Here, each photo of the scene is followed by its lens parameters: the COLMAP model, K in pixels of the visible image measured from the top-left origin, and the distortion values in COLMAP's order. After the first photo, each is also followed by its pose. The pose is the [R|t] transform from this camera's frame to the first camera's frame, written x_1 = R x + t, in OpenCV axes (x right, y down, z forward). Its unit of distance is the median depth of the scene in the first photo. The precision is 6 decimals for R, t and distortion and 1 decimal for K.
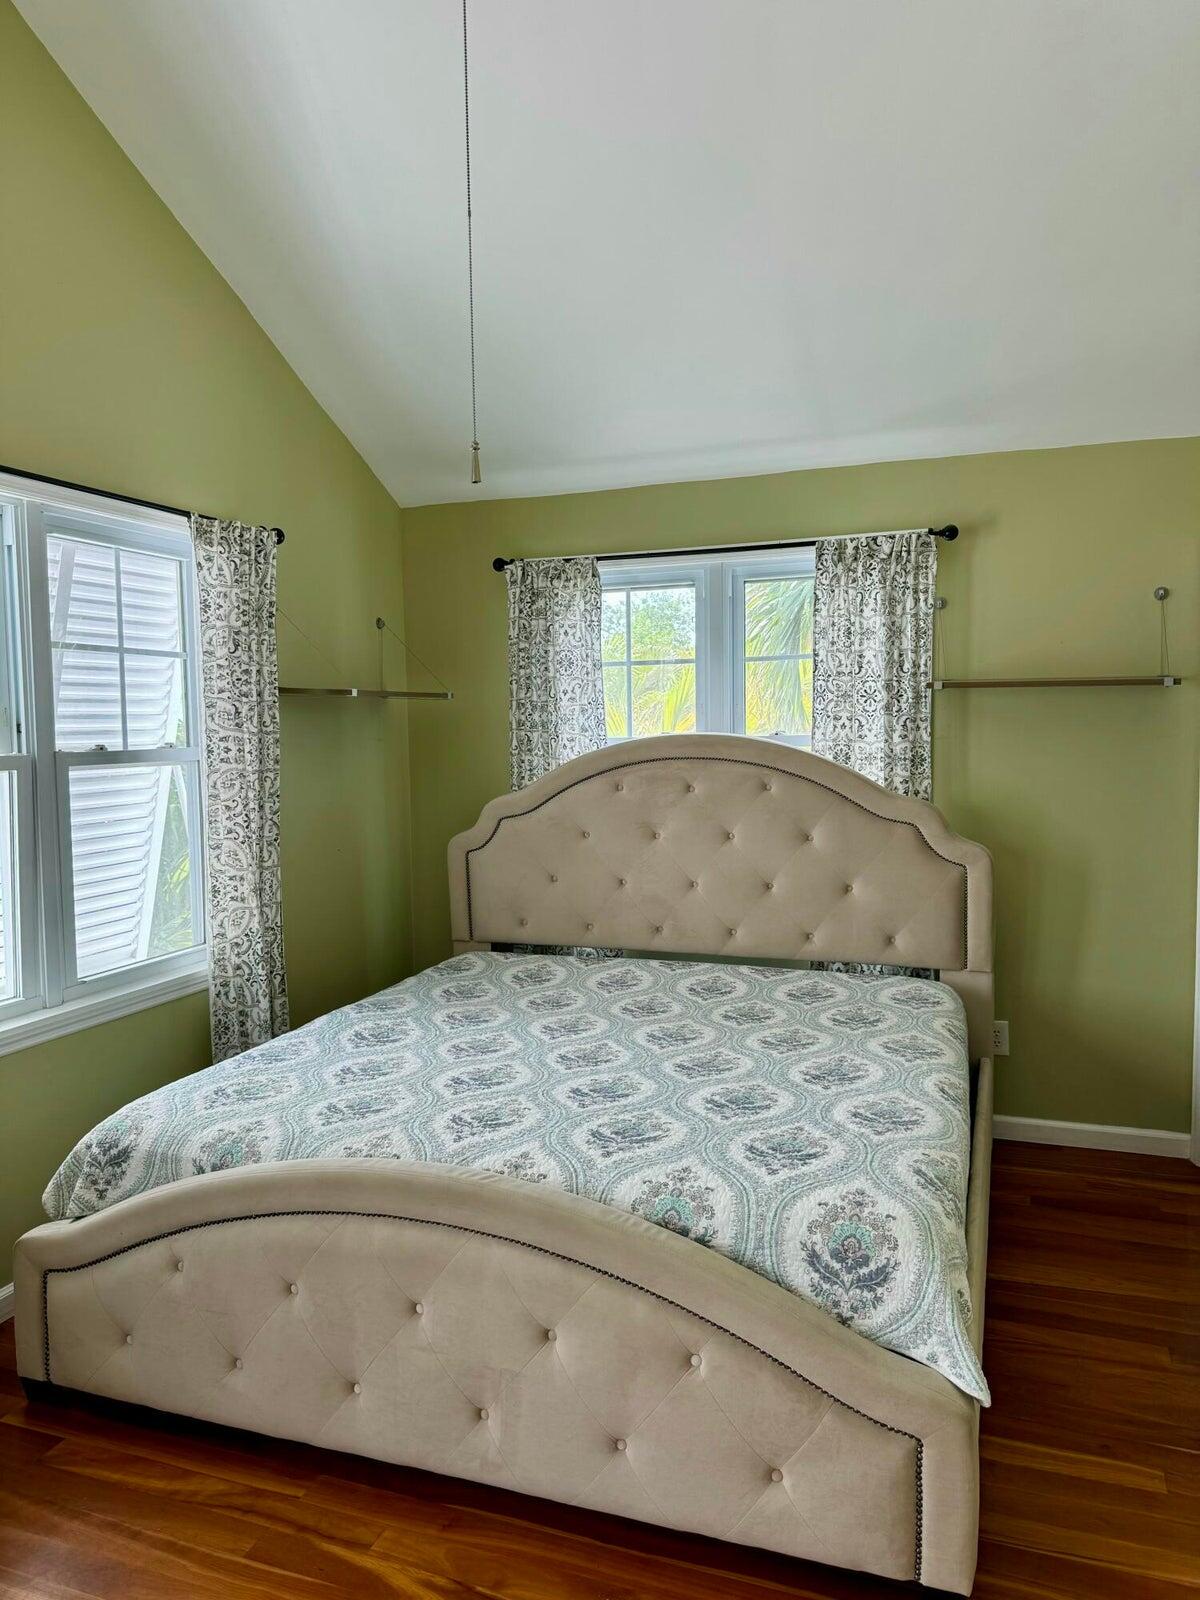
lens RADIAL K [[1134.2, 0, 594.8], [0, 1134.2, 810.5], [0, 0, 1]] dist [0.070979, -0.106244]
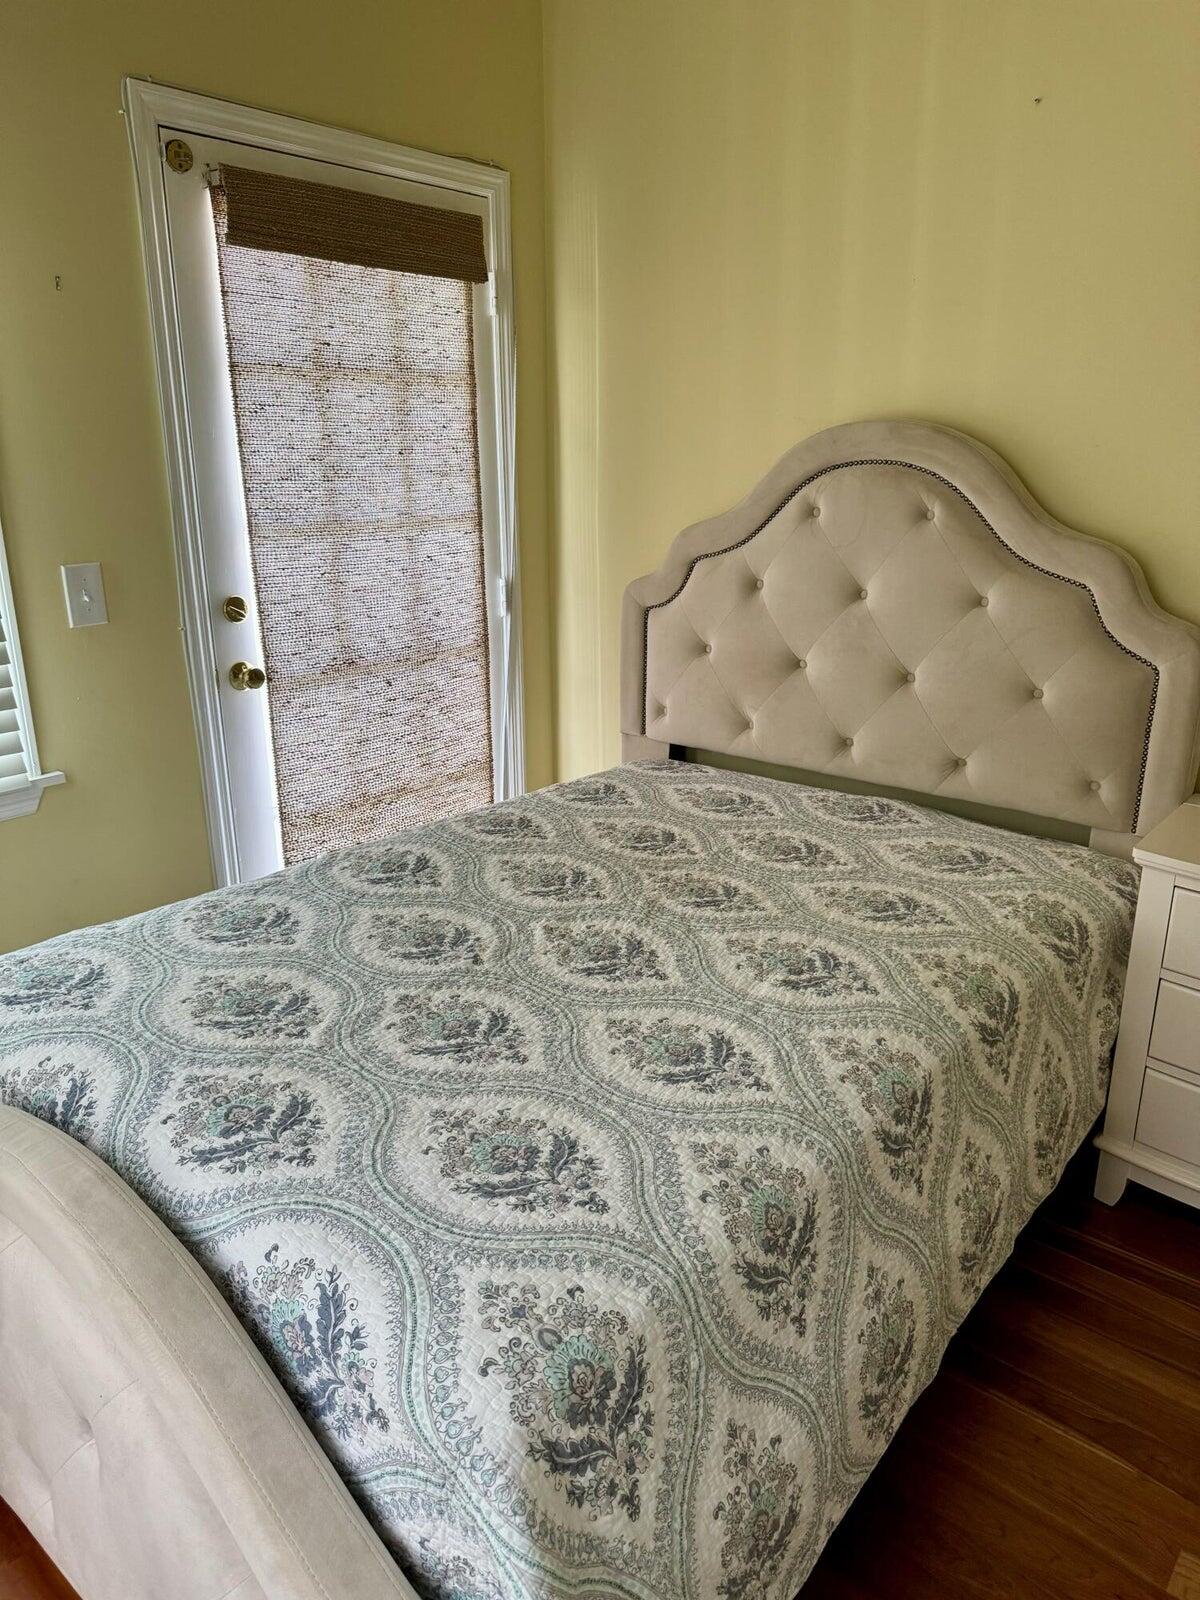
lens RADIAL K [[1134.2, 0, 594.8], [0, 1134.2, 810.5], [0, 0, 1]] dist [0.070979, -0.106244]
pose [[0.335055, -0.277560, 0.900388, -0.590236], [0.062773, 0.960077, 0.272601, -0.042608], [-0.940105, -0.034816, 0.339102, 0.822480]]
